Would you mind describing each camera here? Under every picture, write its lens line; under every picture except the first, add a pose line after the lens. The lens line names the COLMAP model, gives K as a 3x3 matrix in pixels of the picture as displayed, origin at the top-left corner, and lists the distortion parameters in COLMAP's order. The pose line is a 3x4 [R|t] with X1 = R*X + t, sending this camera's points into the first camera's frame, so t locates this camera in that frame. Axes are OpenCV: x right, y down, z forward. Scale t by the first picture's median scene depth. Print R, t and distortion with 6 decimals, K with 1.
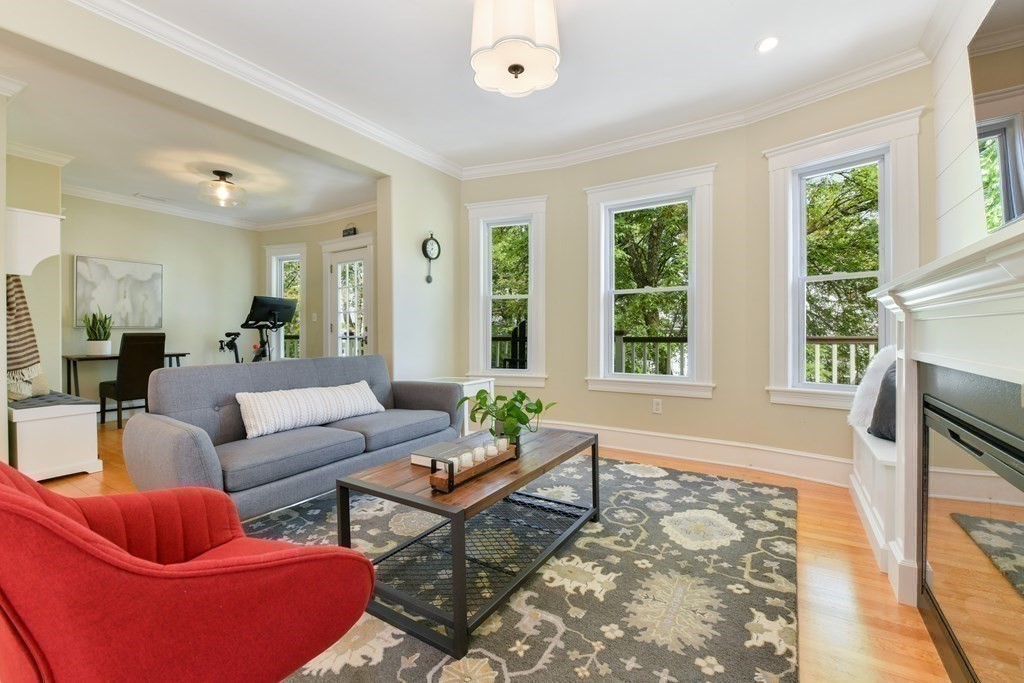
lens RADIAL K [[433.4, 0, 518.6], [0, 433.4, 332.1], [0, 0, 1]] dist [-0.009112, -0.000401]
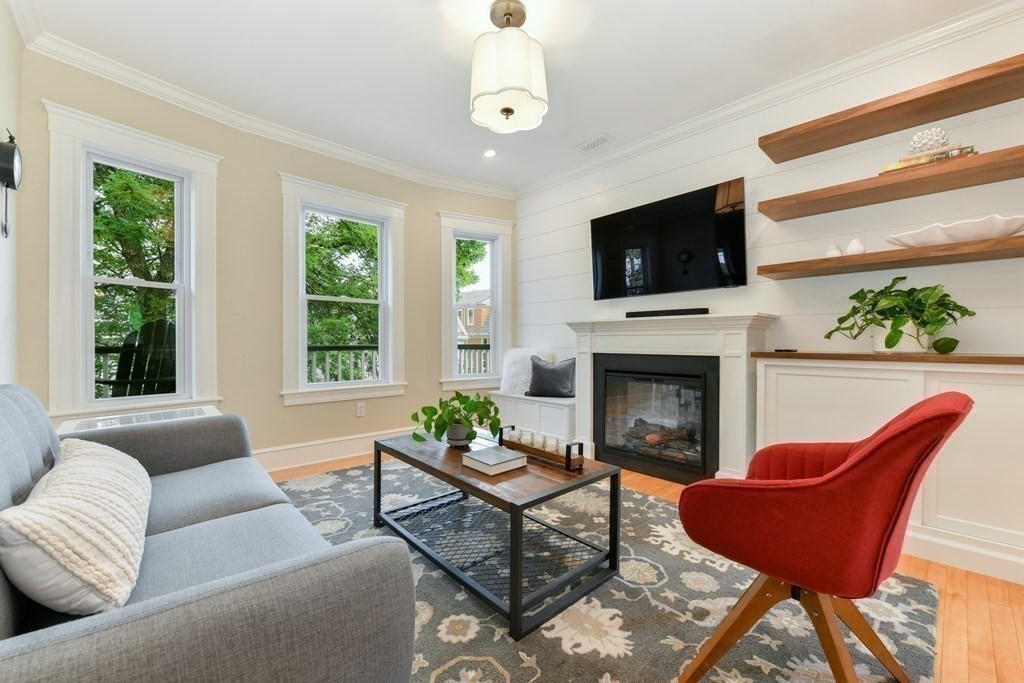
lens RADIAL K [[407.8, 0, 522.9], [0, 407.8, 342.0], [0, 0, 1]] dist [-0.002881, -0.000011]
pose [[0.250990, 0.002063, 0.967987, -0.386605], [-0.004439, 0.999990, -0.000980, 0.002471], [-0.967979, -0.004051, 0.250997, 0.249597]]
